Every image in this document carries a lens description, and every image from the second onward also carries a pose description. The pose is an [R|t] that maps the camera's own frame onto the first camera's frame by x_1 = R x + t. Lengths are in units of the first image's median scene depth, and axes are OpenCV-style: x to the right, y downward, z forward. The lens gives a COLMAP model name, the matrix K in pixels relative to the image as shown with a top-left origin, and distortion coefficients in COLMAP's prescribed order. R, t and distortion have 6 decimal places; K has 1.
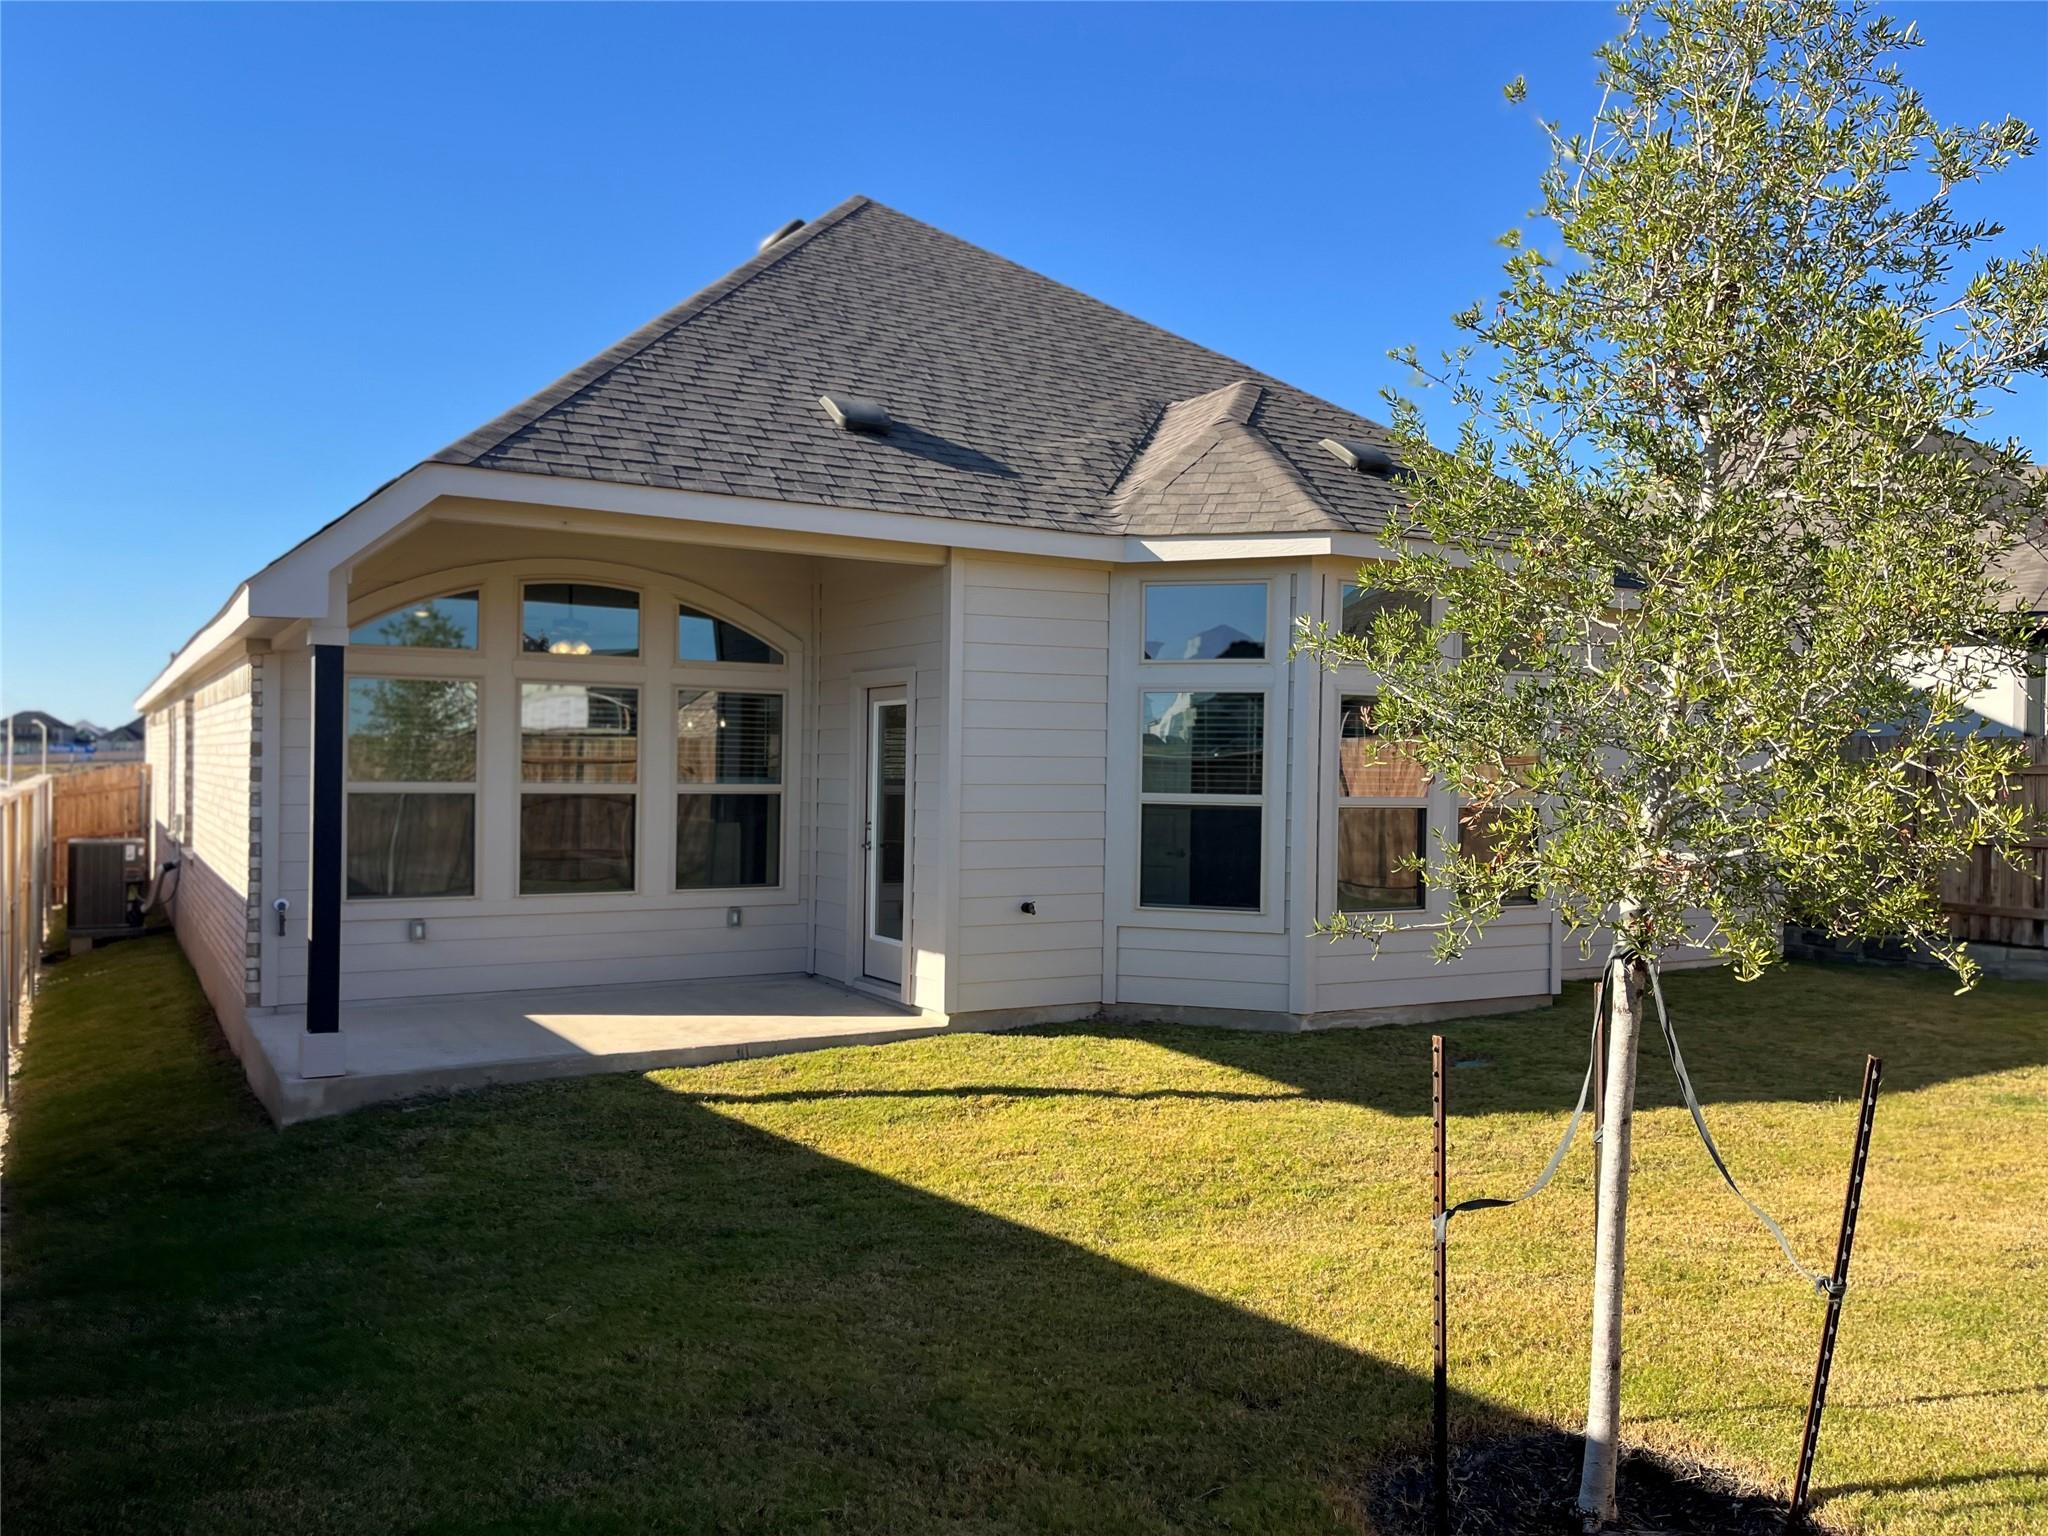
lens RADIAL K [[1535.2, 0, 1011.3], [0, 1535.2, 770.8], [0, 0, 1]] dist [0.101643, -0.128438]
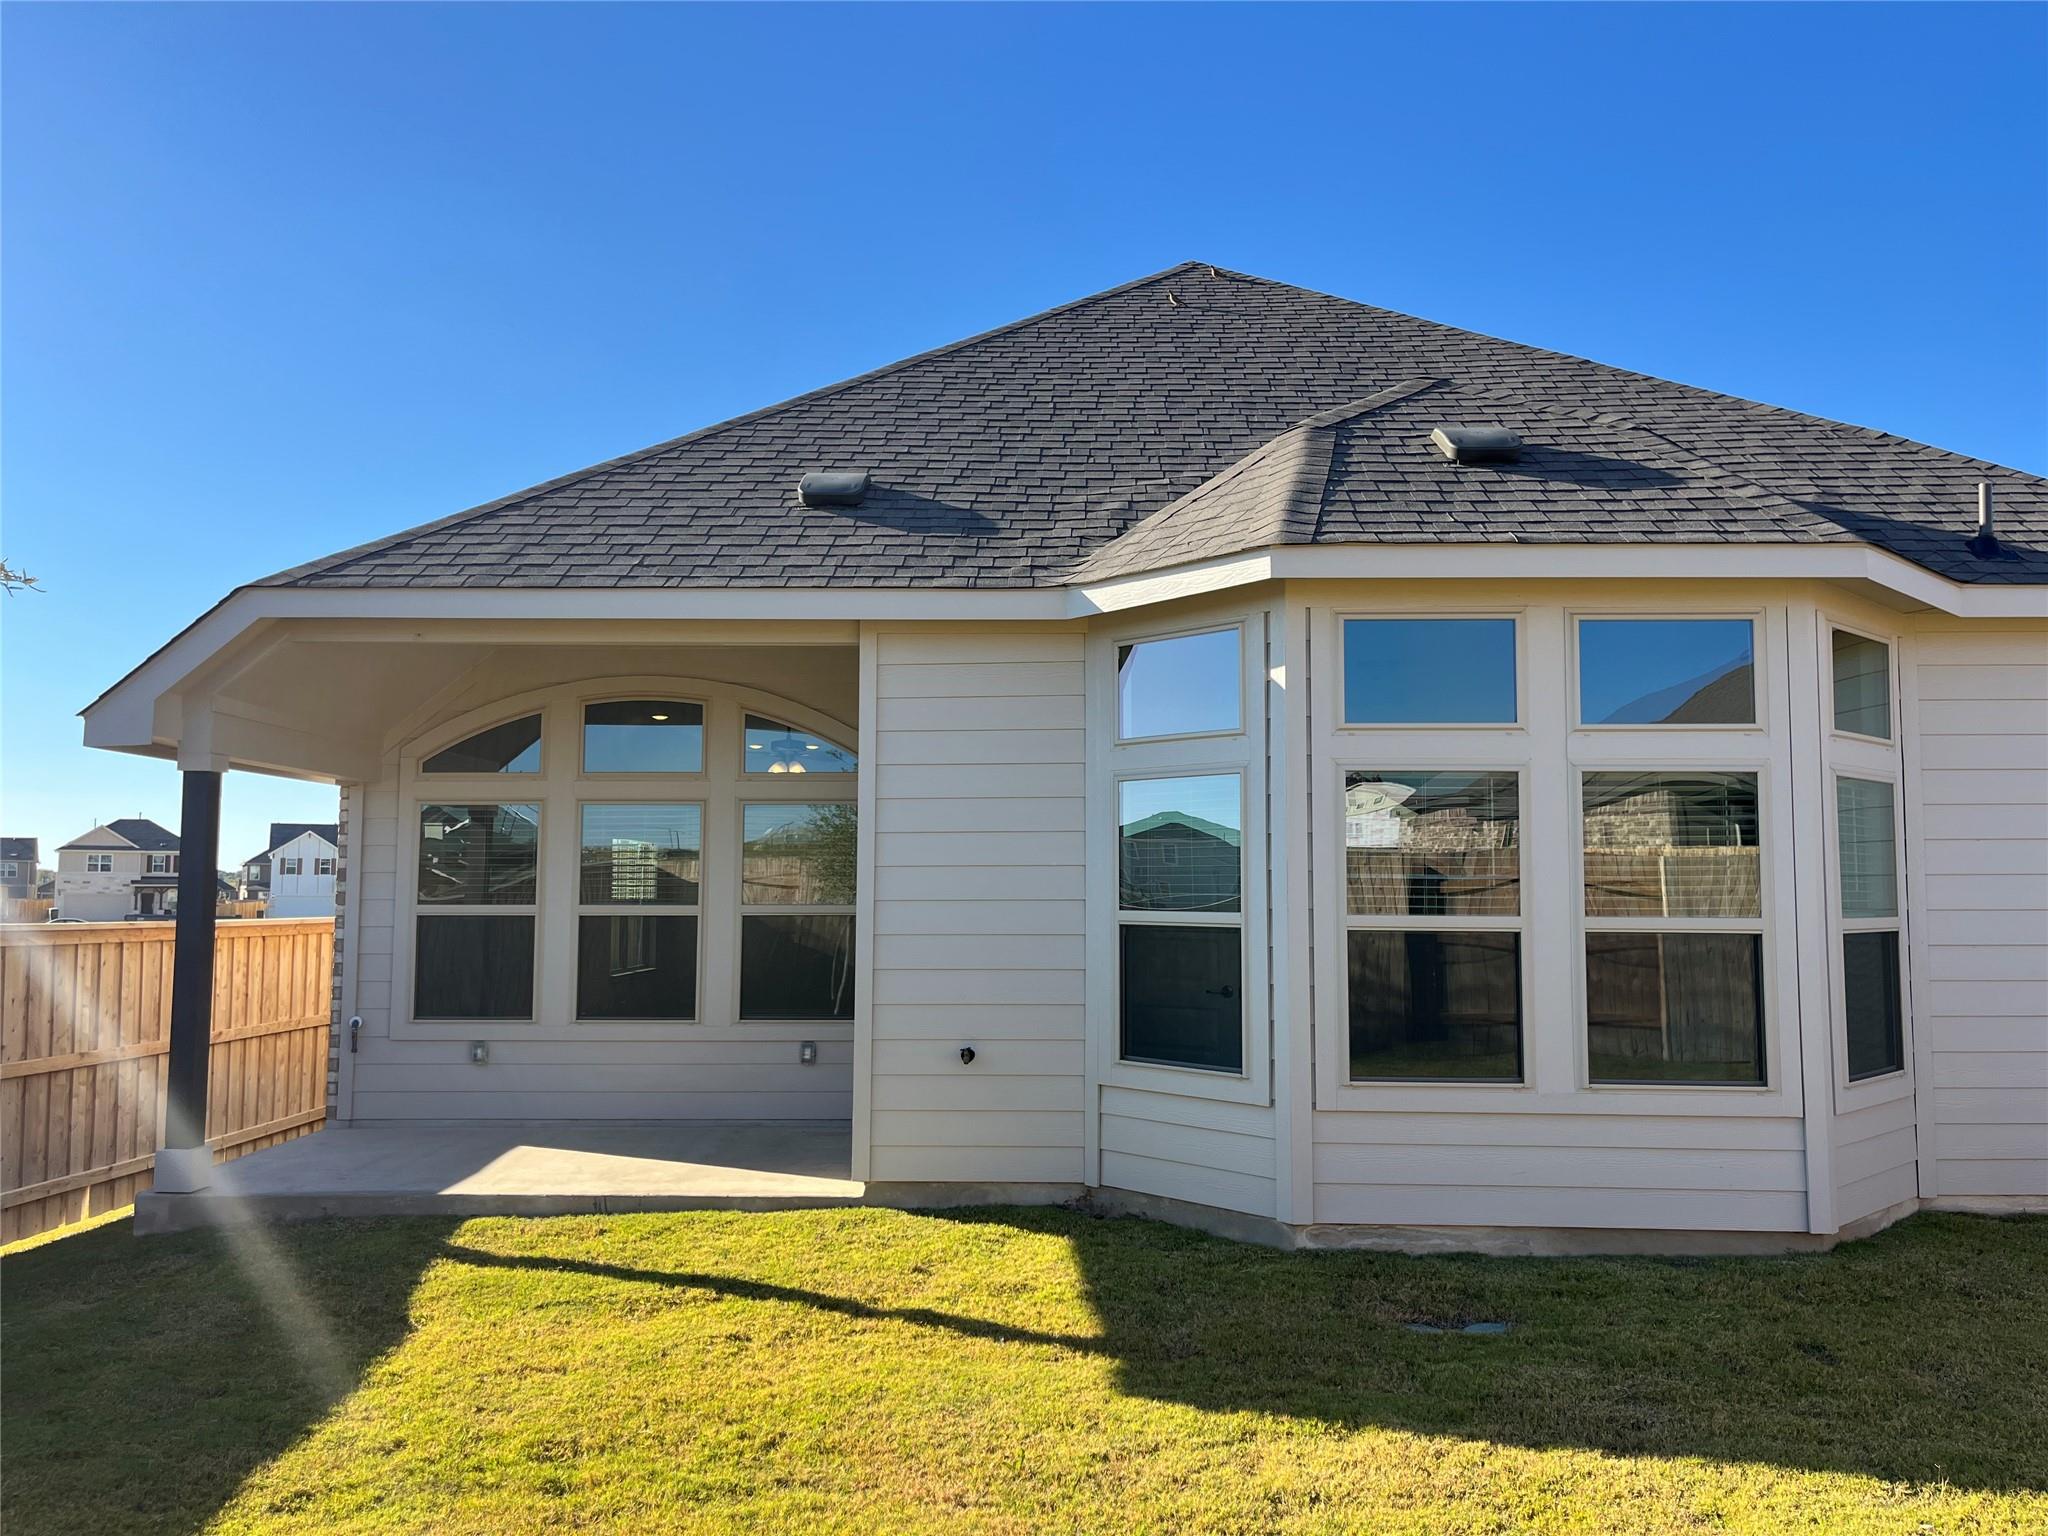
lens RADIAL K [[1558.7, 0, 1024.0], [0, 1558.7, 768.0], [0, 0, 1]] dist [0.068151, -0.097144]
pose [[0.854728, -0.052569, -0.516408, 0.617255], [0.008138, 0.996093, -0.087930, 0.015222], [0.519013, 0.070954, 0.851816, 0.408712]]
